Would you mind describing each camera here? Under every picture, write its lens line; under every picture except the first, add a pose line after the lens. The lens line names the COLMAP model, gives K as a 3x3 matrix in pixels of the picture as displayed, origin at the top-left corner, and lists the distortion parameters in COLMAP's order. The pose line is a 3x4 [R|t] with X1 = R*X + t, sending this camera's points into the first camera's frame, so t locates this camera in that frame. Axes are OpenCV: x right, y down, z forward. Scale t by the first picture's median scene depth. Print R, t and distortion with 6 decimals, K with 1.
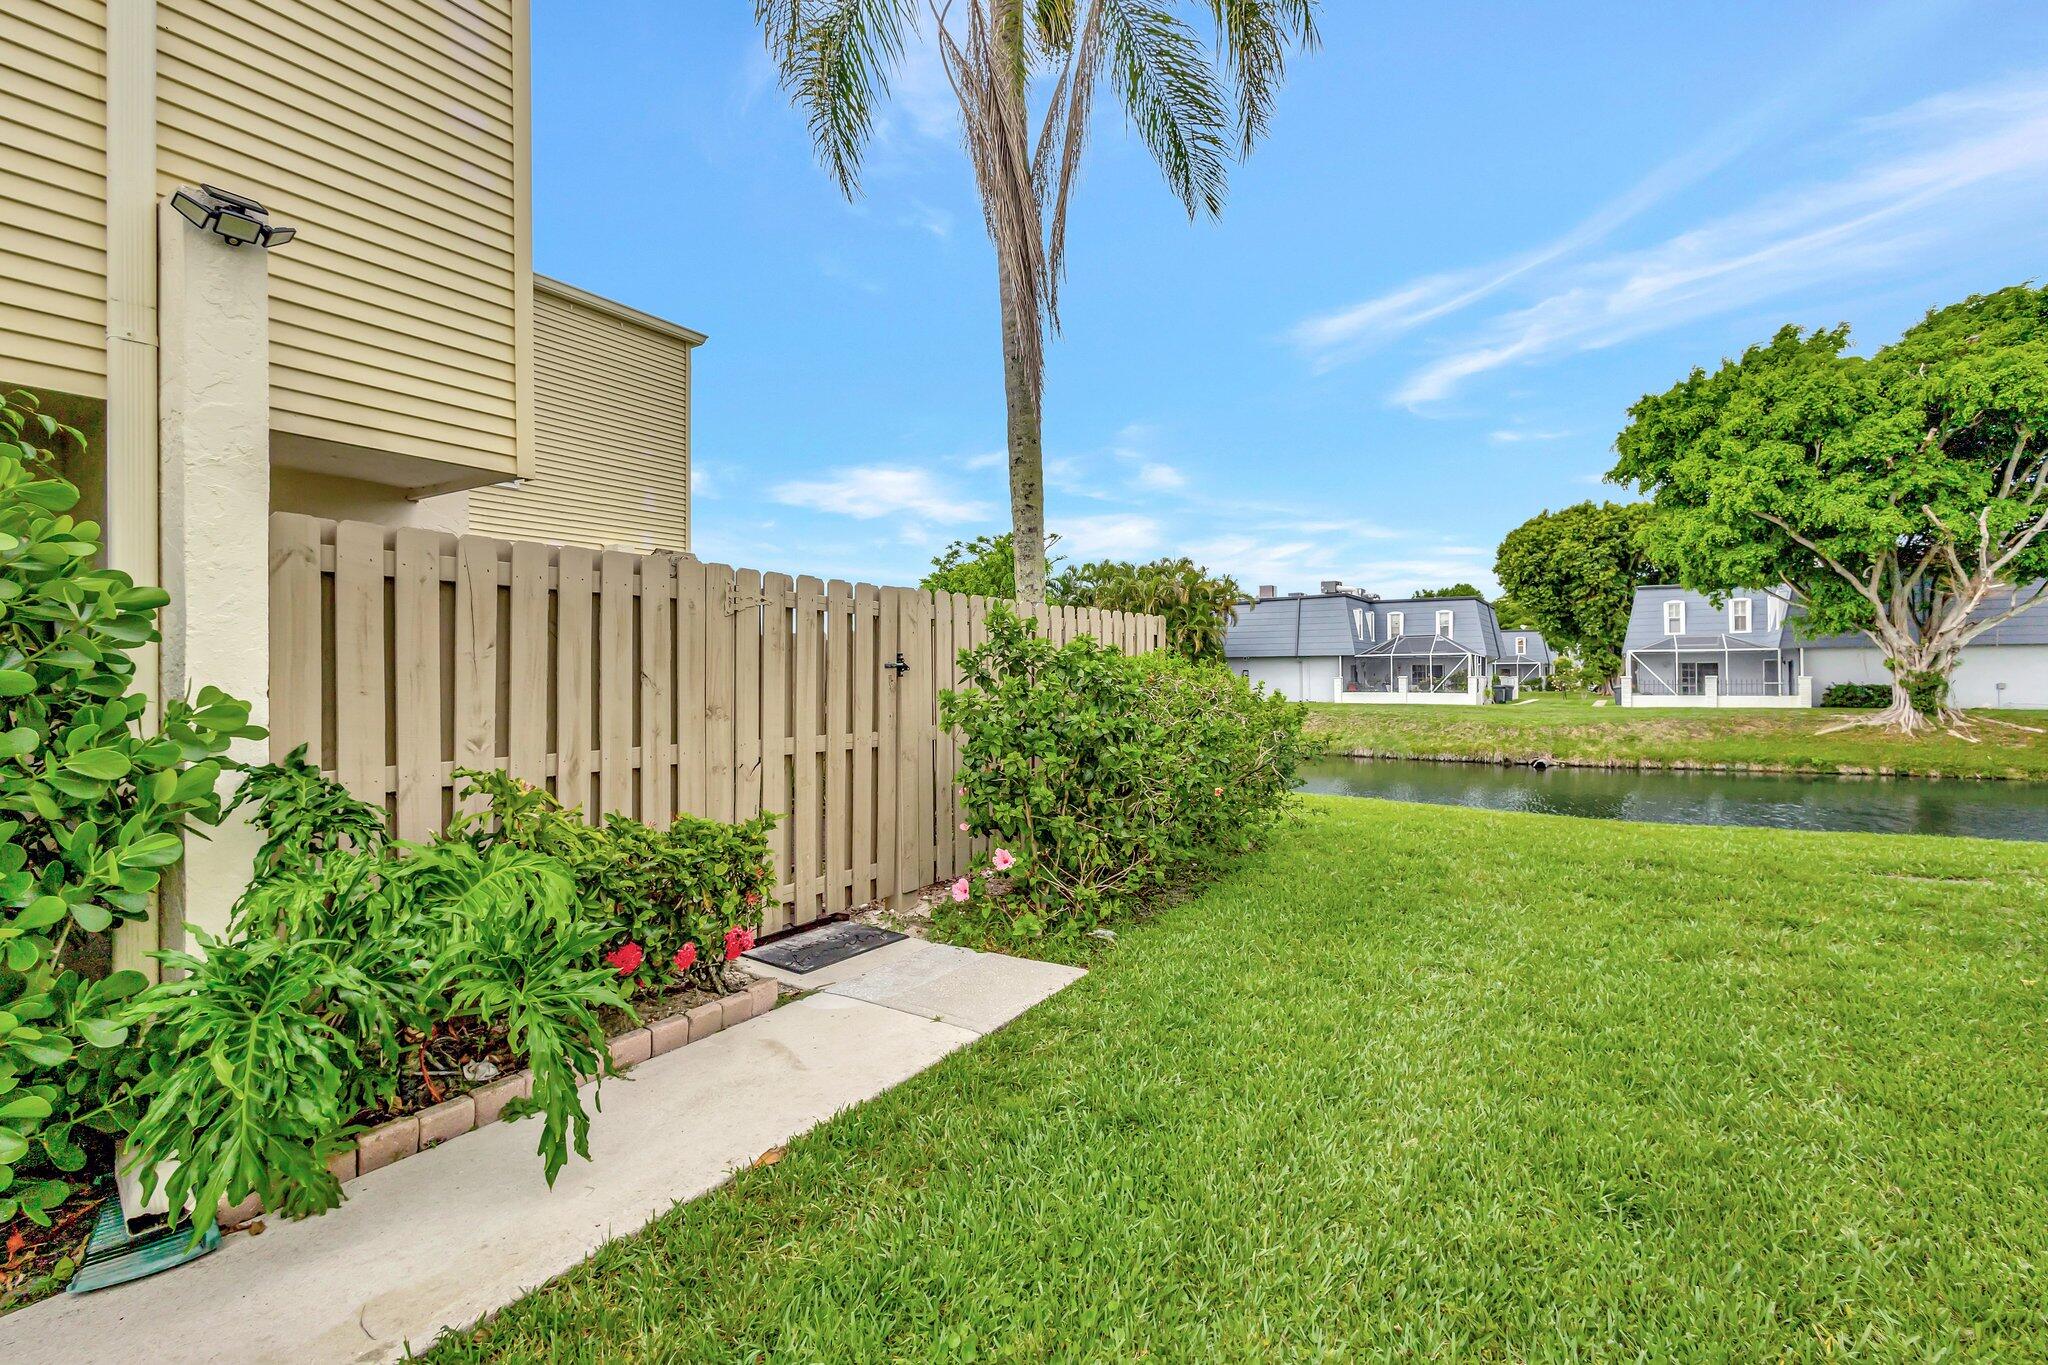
lens RADIAL K [[955.9, 0, 1017.5], [0, 955.9, 675.0], [0, 0, 1]] dist [0.005317, 0.002007]
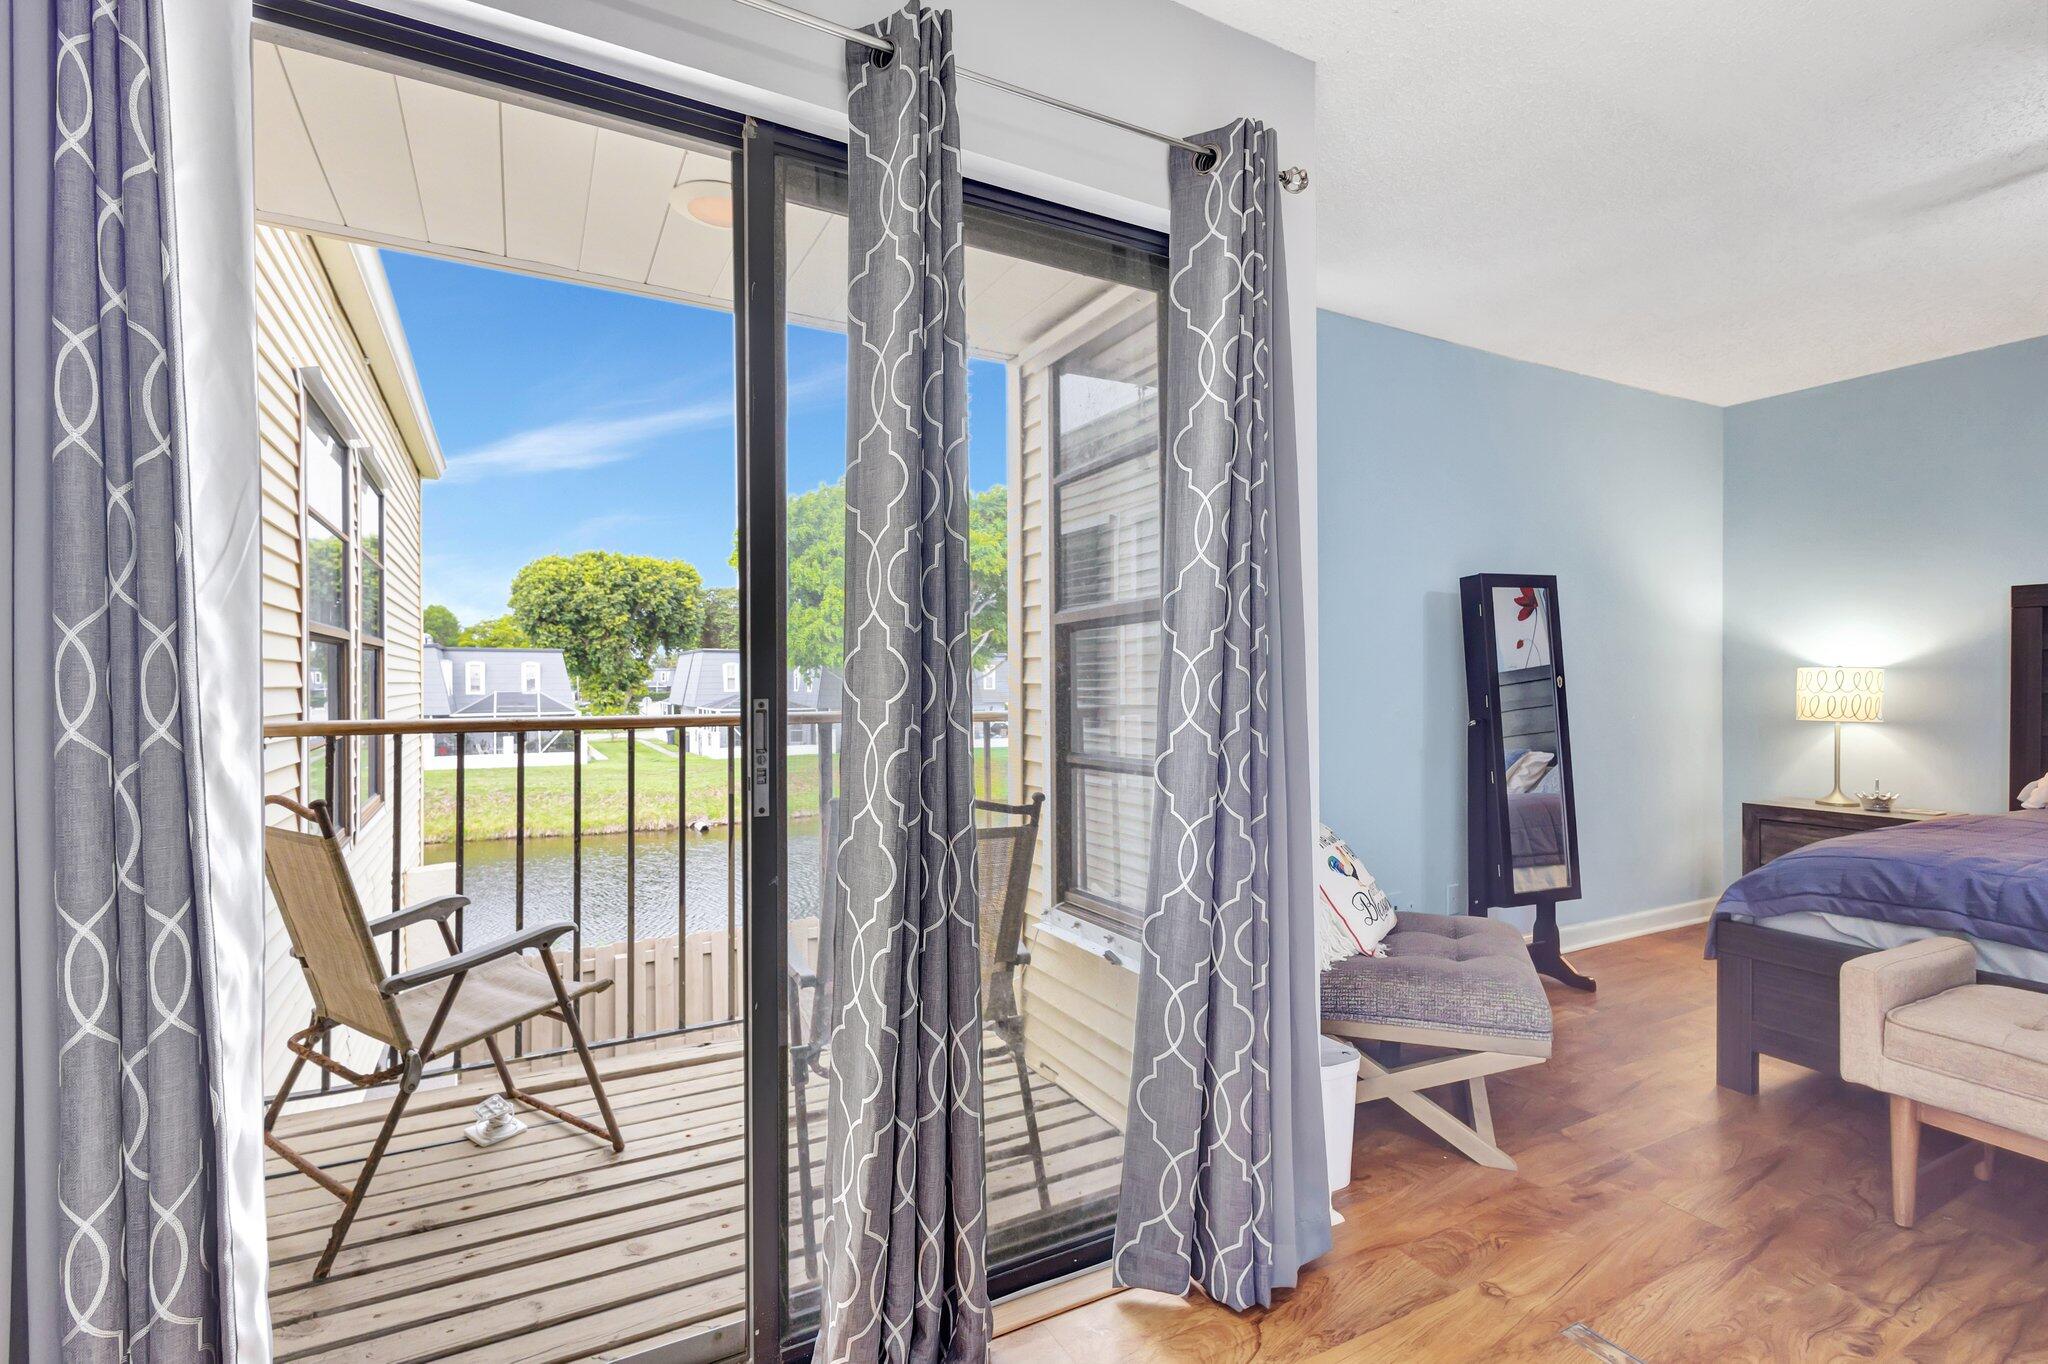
lens RADIAL K [[955.9, 0, 1026.2], [0, 955.9, 686.9], [0, 0, 1]] dist [0.005317, 0.002007]
pose [[0.486354, -0.003748, 0.873754, -0.230877], [-0.004987, 0.999963, 0.007065, -0.078180], [-0.873748, -0.007794, 0.486317, 0.138804]]
